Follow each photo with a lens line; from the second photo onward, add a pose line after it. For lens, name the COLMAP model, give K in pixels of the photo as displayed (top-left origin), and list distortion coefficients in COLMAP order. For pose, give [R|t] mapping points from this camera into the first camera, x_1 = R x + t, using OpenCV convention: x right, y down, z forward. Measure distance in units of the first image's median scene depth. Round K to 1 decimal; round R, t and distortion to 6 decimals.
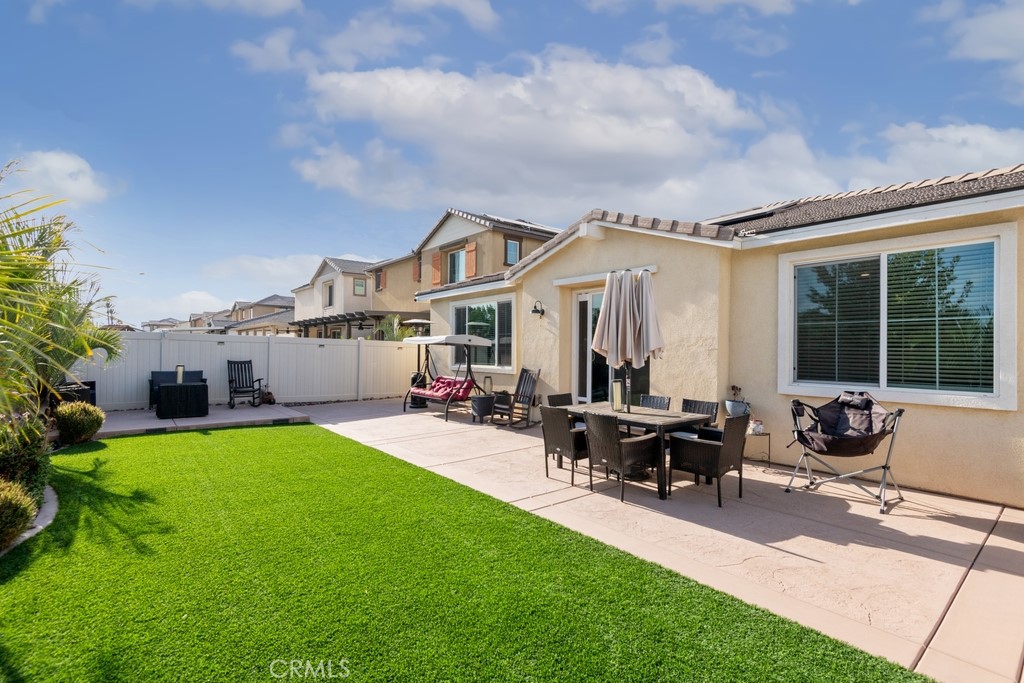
lens RADIAL K [[471.9, 0, 511.5], [0, 471.9, 340.2], [0, 0, 1]] dist [0.001152, -0.000274]
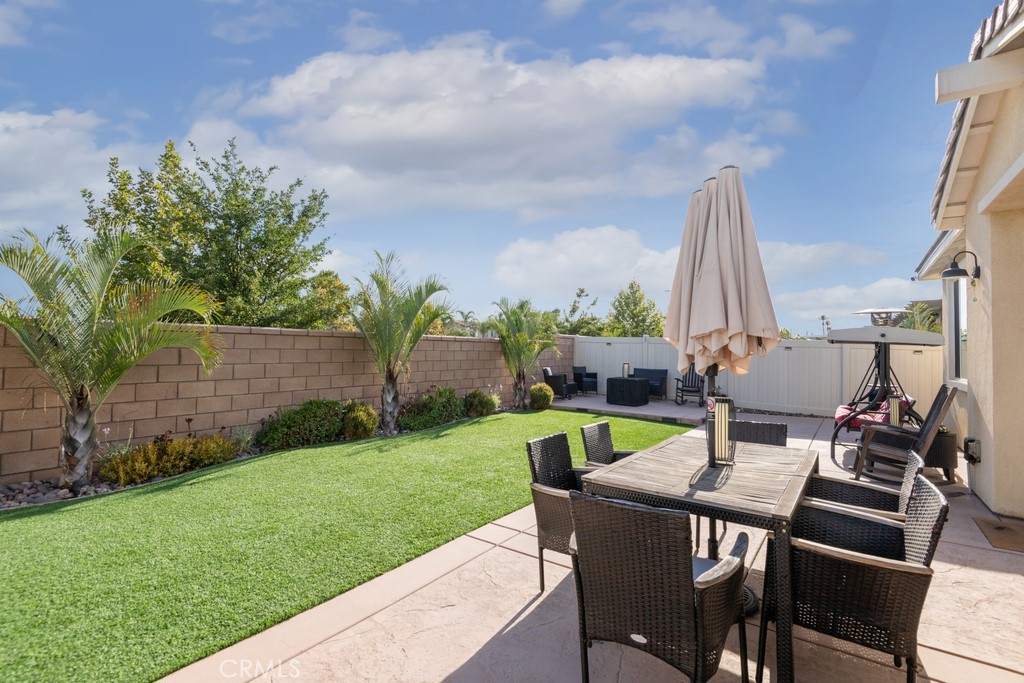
lens RADIAL K [[471.9, 0, 518.6], [0, 471.9, 341.4], [0, 0, 1]] dist [0.001152, -0.000274]
pose [[0.264772, -0.017802, -0.964147, 0.411263], [0.002303, 0.999838, -0.017829, 0.020239], [0.964308, 0.002500, 0.264770, 0.417150]]
